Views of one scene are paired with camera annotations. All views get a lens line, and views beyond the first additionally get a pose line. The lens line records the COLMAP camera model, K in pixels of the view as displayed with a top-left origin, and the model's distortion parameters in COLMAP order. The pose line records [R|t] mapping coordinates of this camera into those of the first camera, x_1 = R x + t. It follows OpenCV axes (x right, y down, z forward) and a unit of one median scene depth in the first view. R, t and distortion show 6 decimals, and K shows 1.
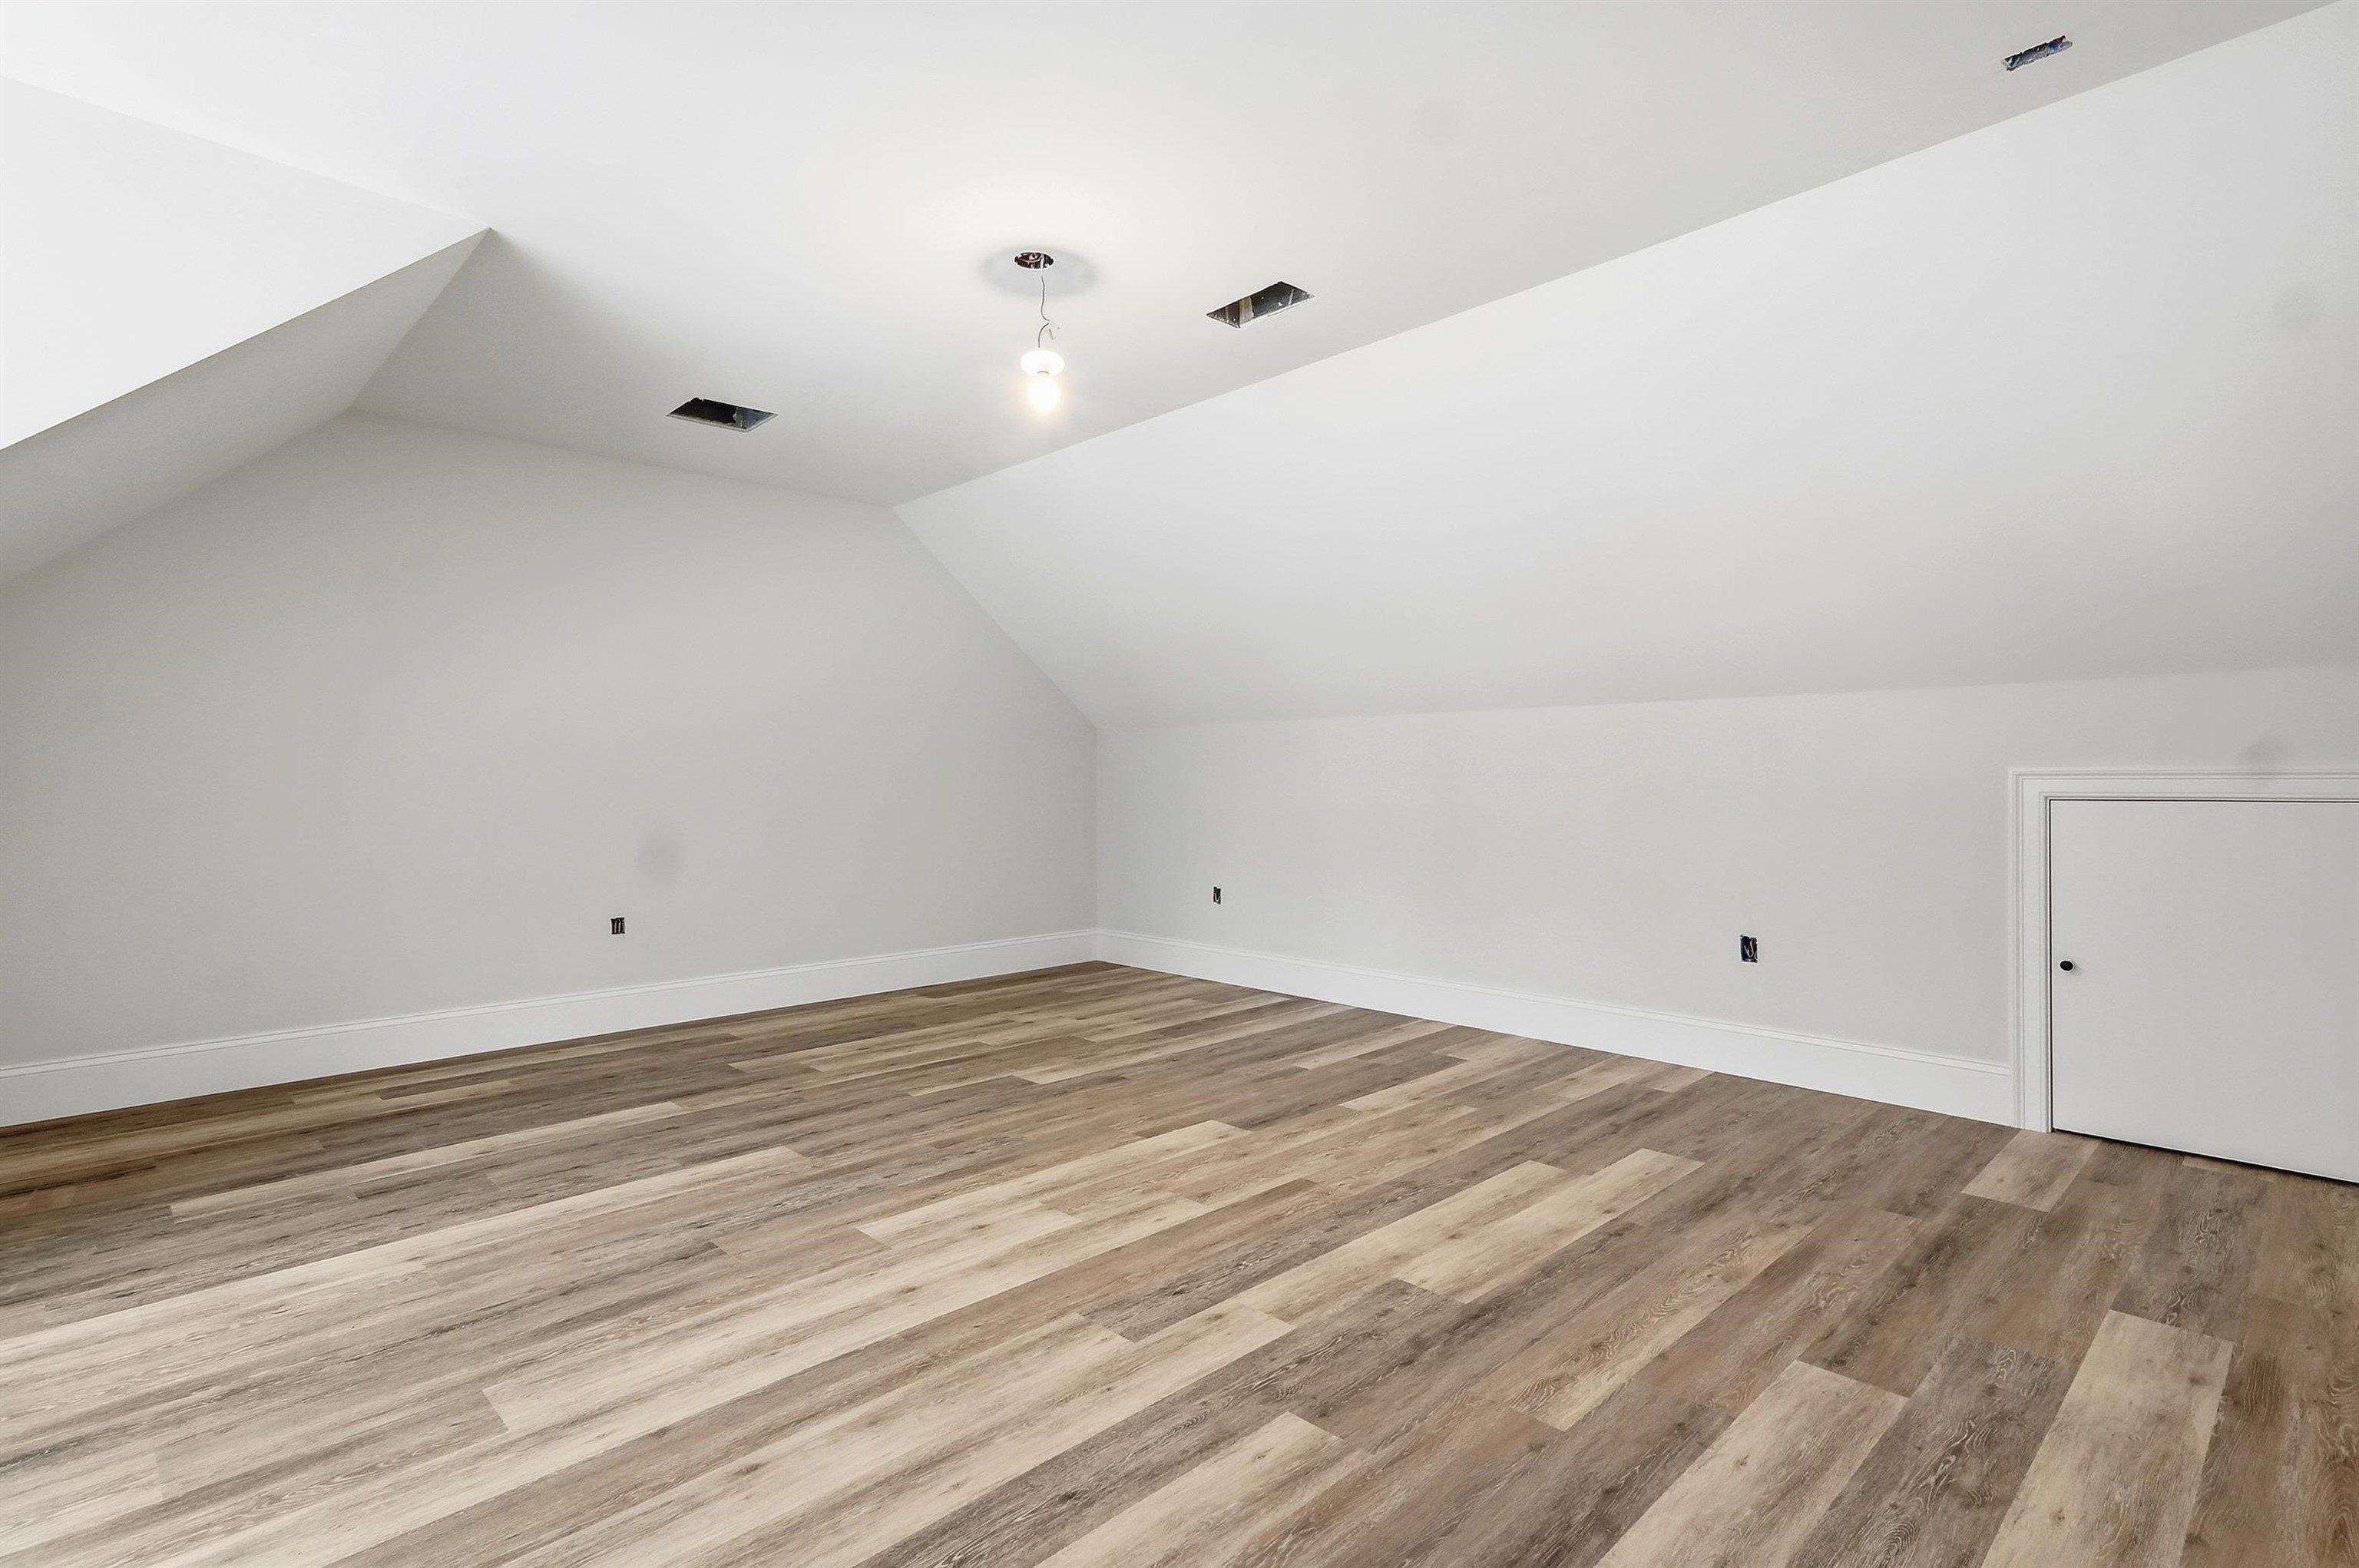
lens RADIAL K [[1137.8, 0, 1170.0], [0, 1137.8, 793.9], [0, 0, 1]] dist [0.017459, 0.004807]
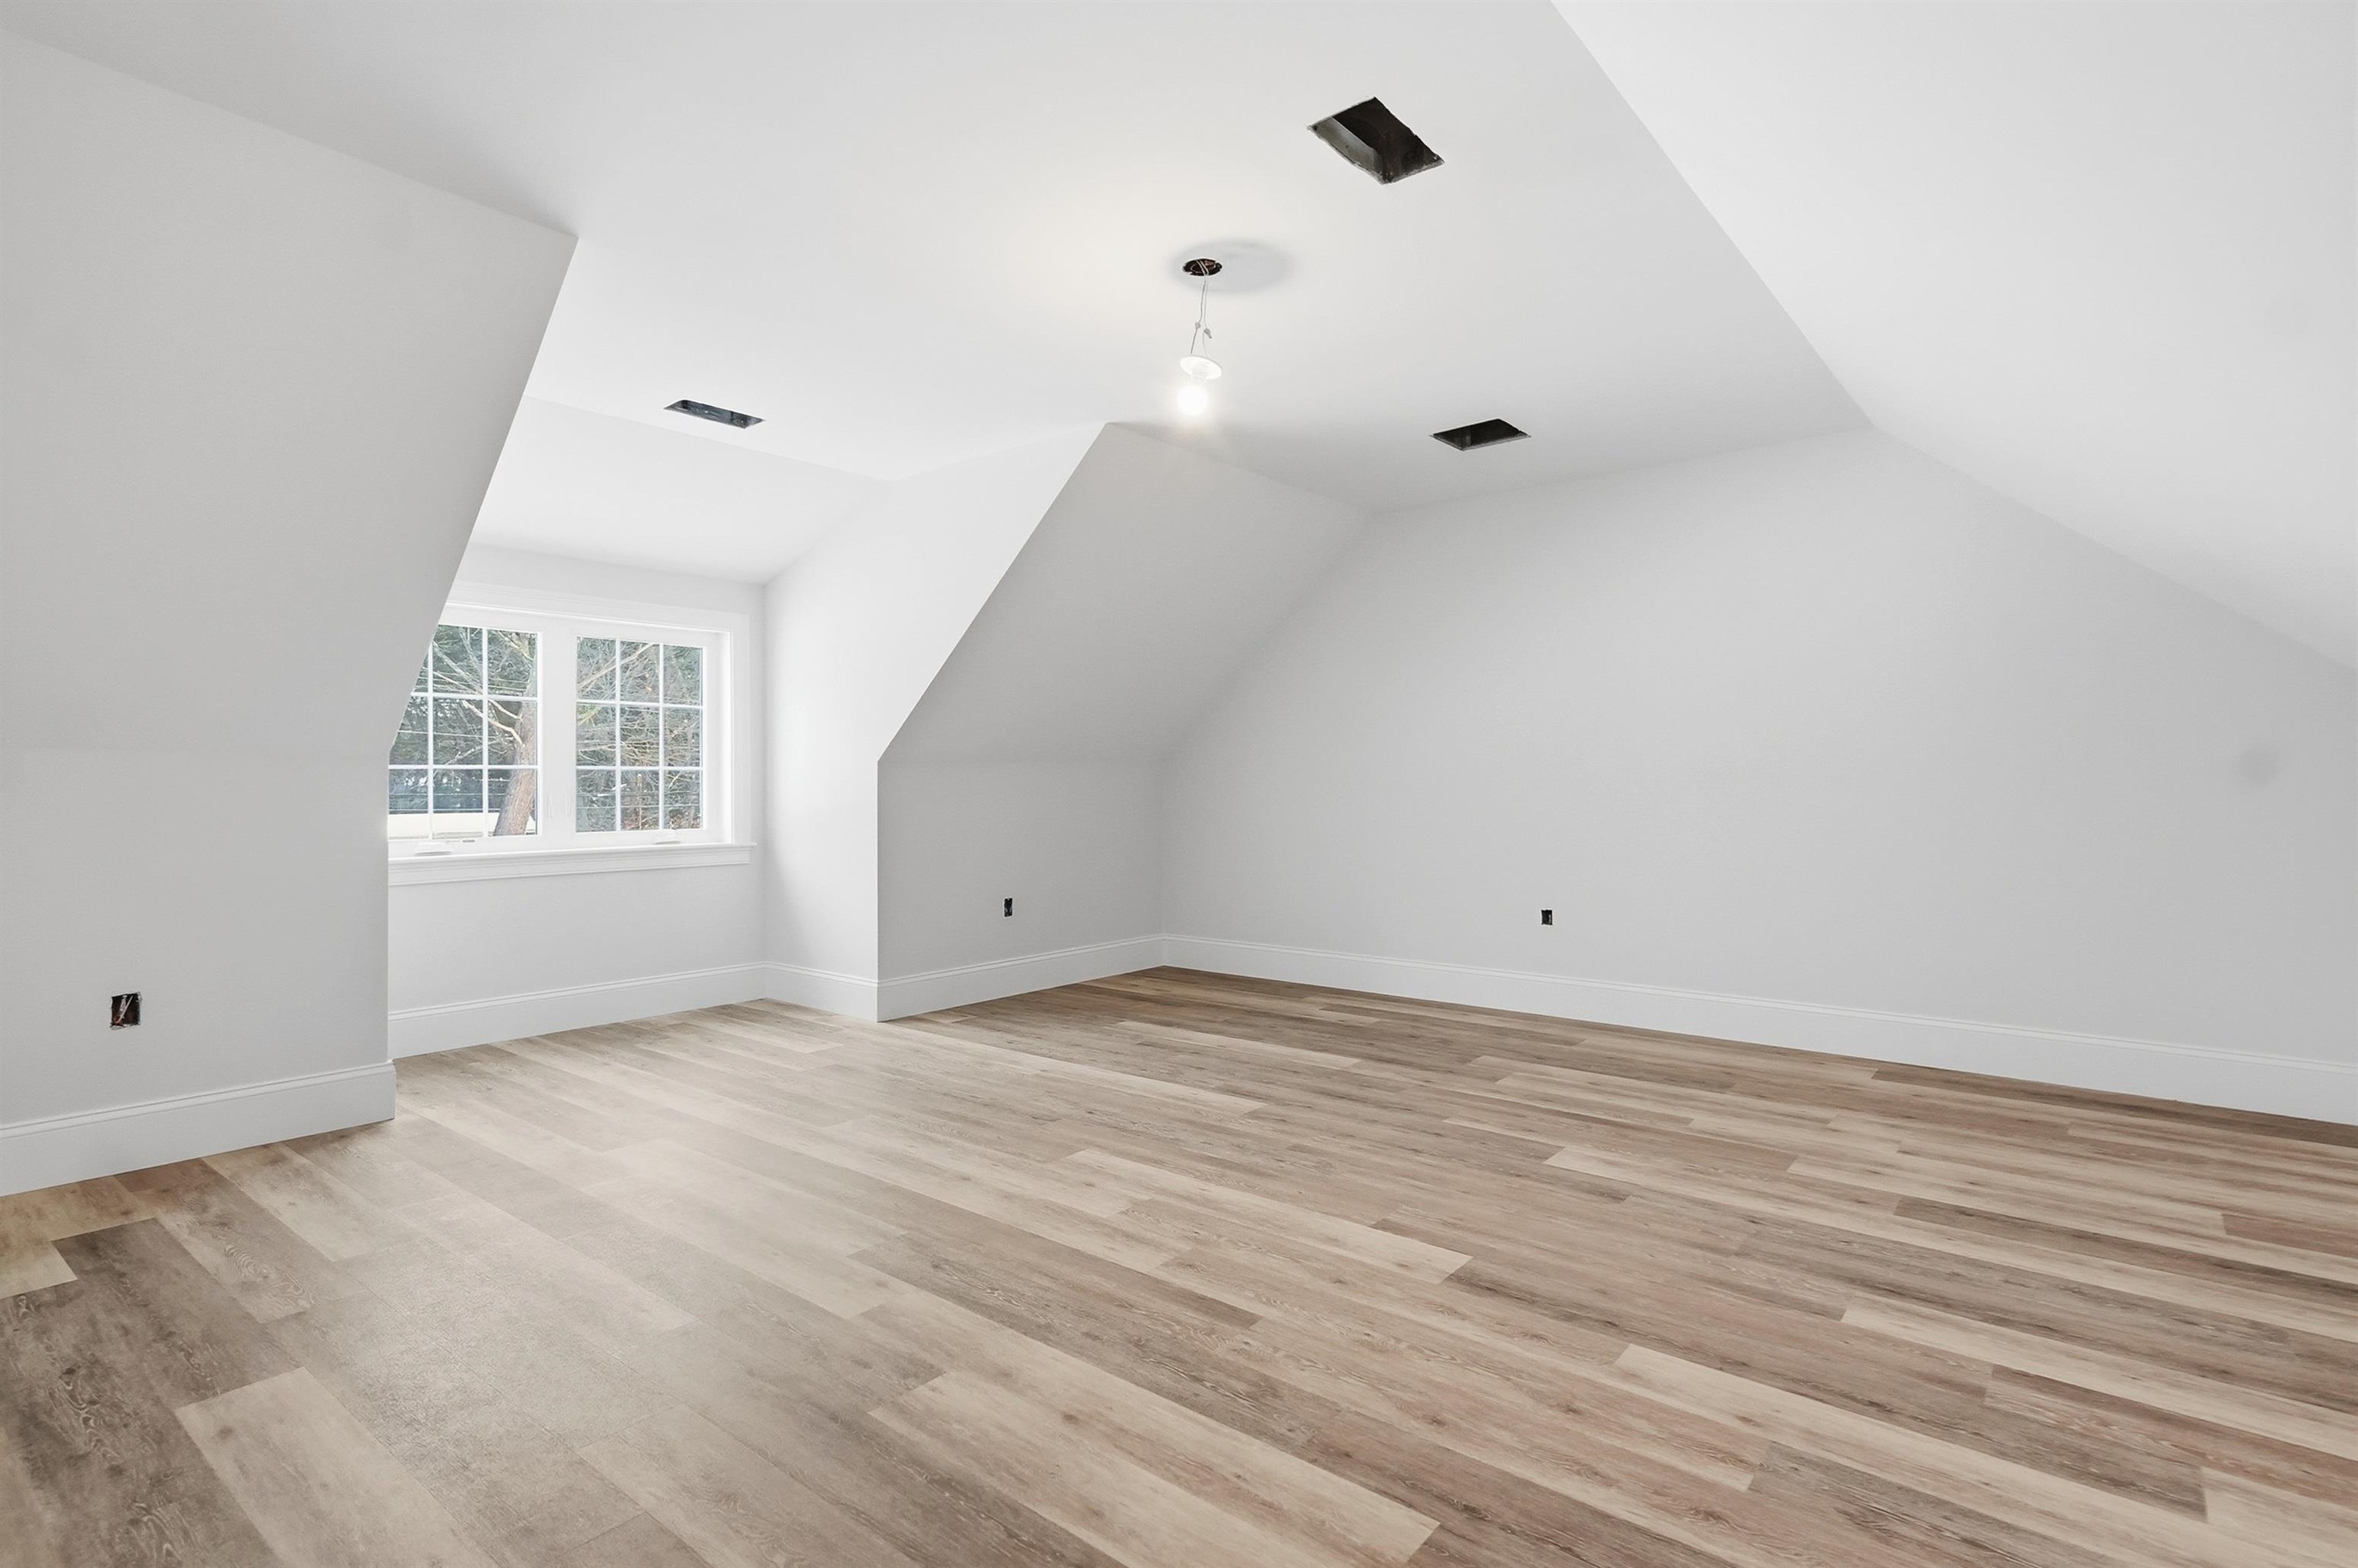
lens RADIAL K [[1137.2, 0, 1194.5], [0, 1137.2, 765.4], [0, 0, 1]] dist [0.017459, 0.004807]
pose [[0.125767, -0.011243, -0.991996, 0.898645], [-0.010310, 0.999867, -0.012639, -0.015778], [0.992006, 0.011817, 0.125634, 0.898597]]
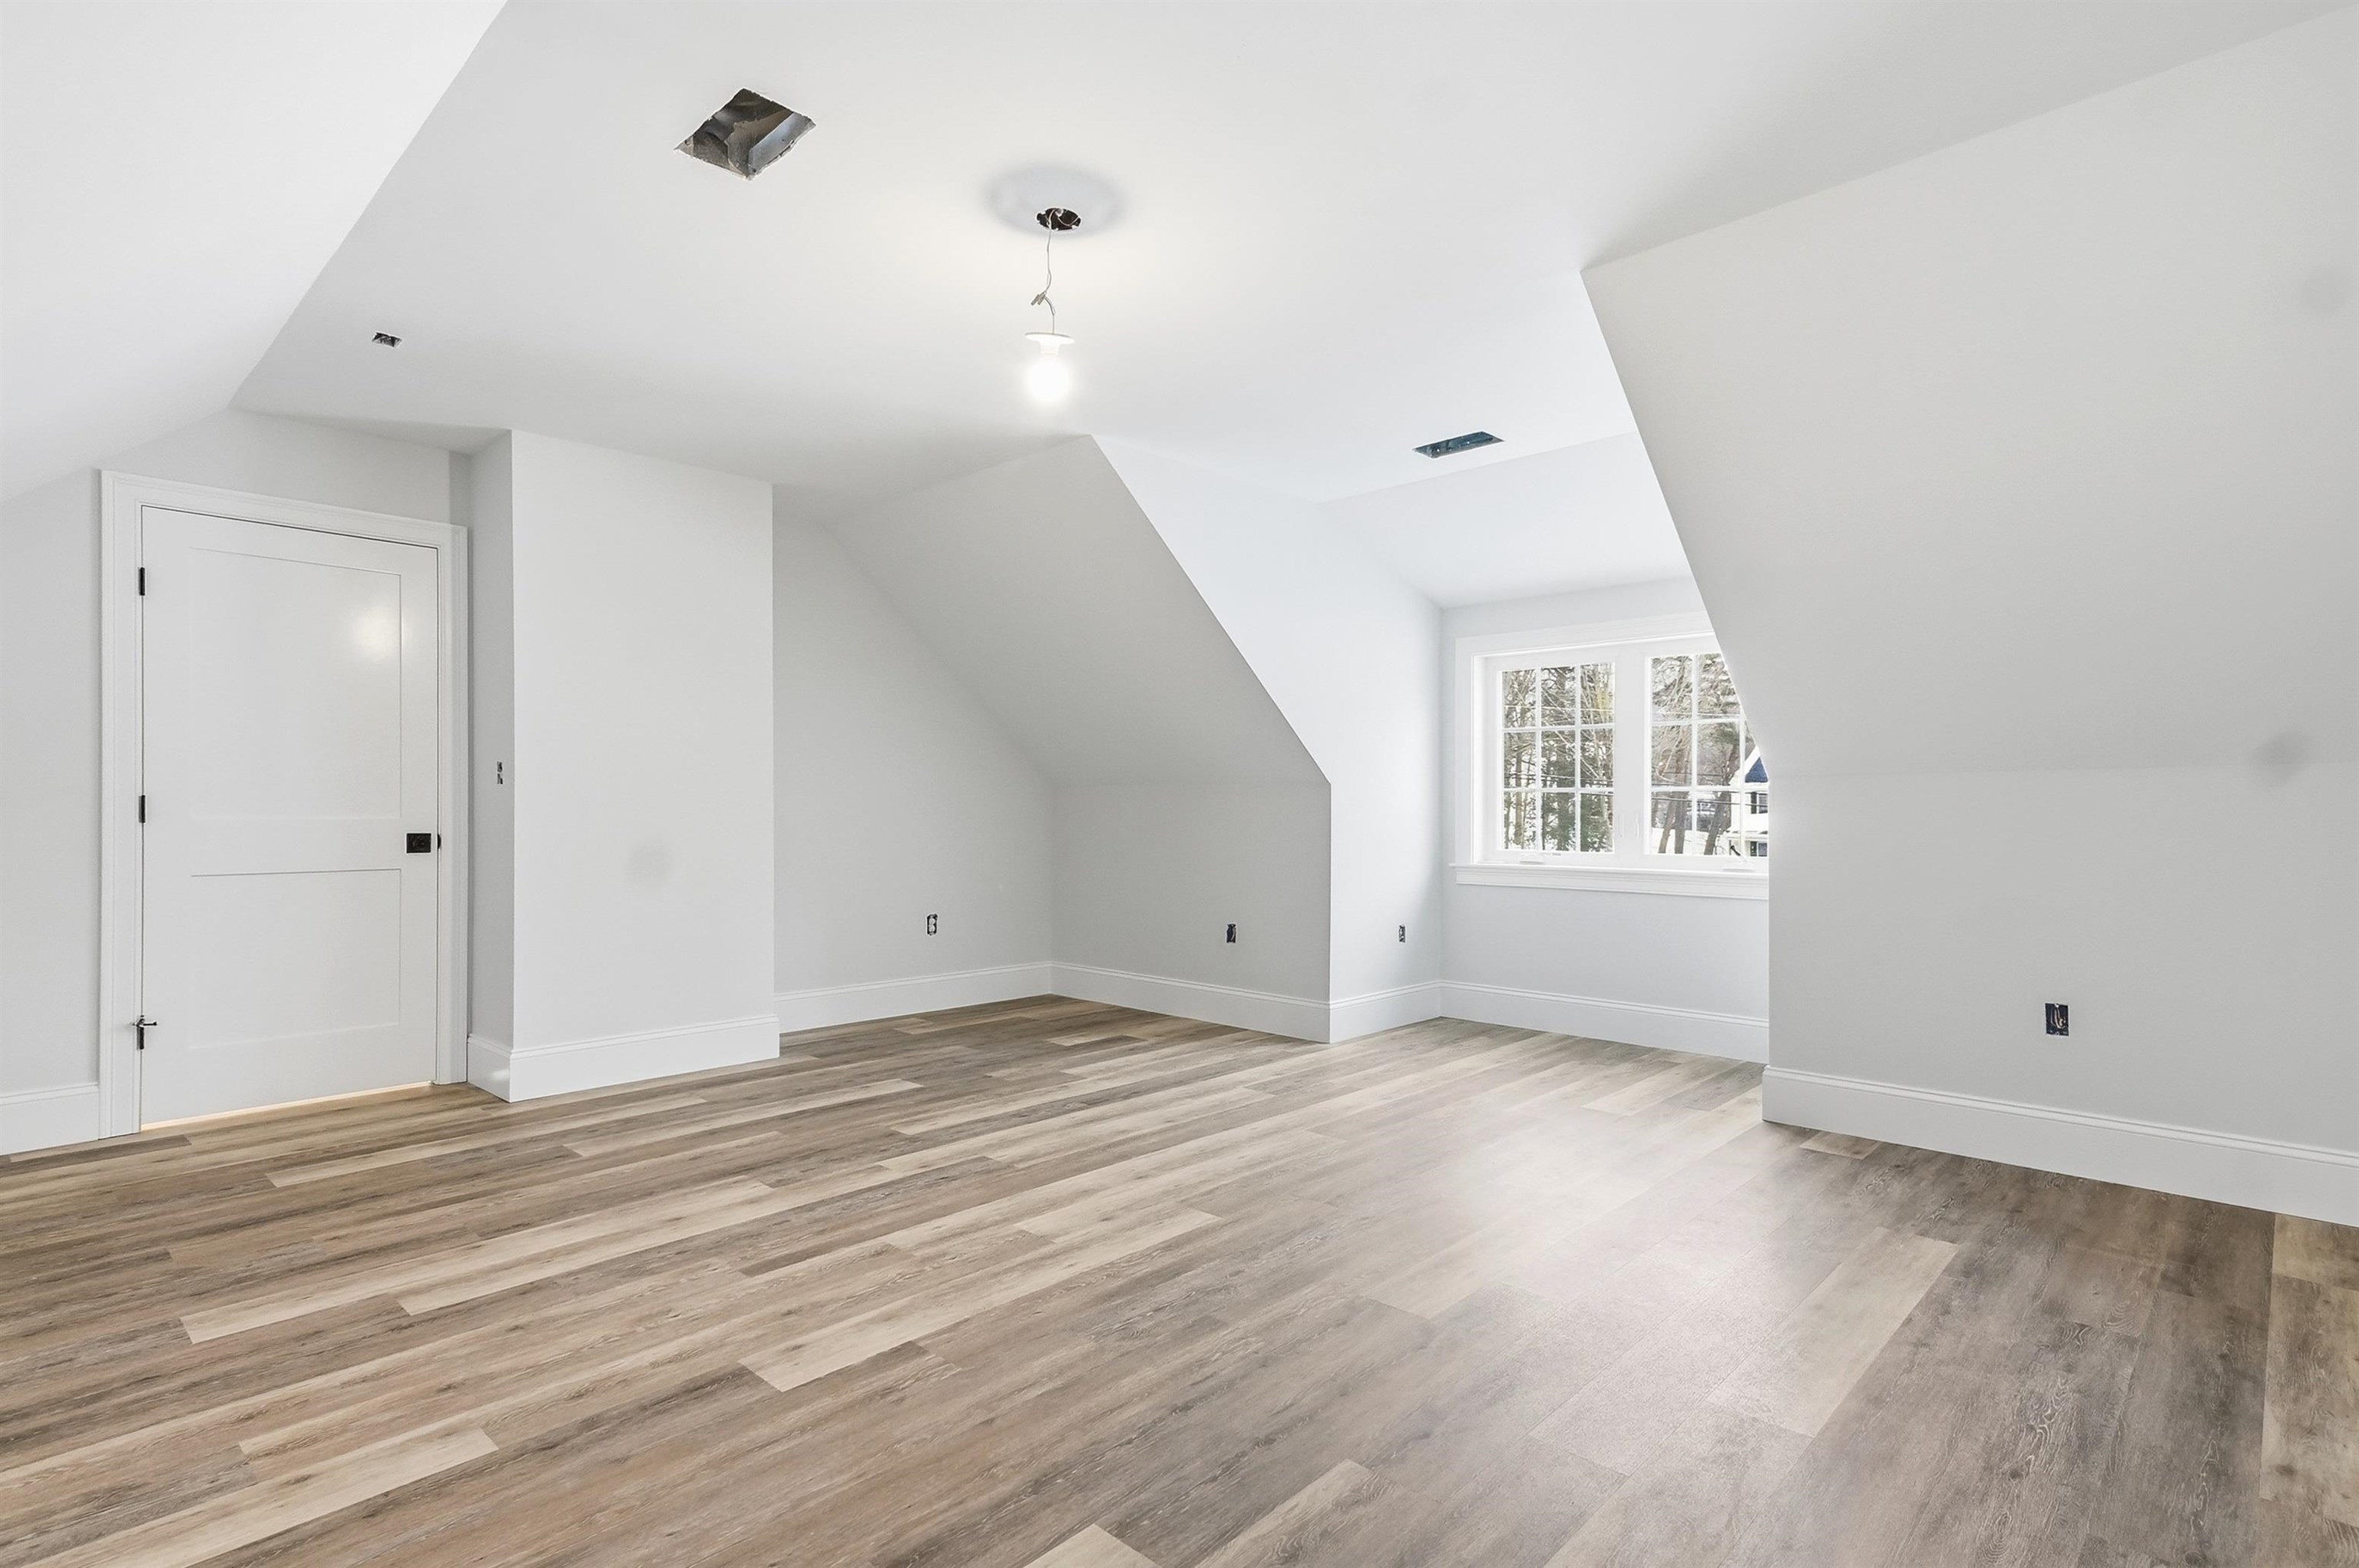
lens RADIAL K [[1137.8, 0, 1187.5], [0, 1137.8, 814.6], [0, 0, 1]] dist [0.017459, 0.004807]
pose [[-0.998181, 0.004963, -0.060078, -0.168589], [0.003656, 0.999755, 0.021836, -0.027645], [0.060172, 0.021577, -0.997955, 1.955962]]
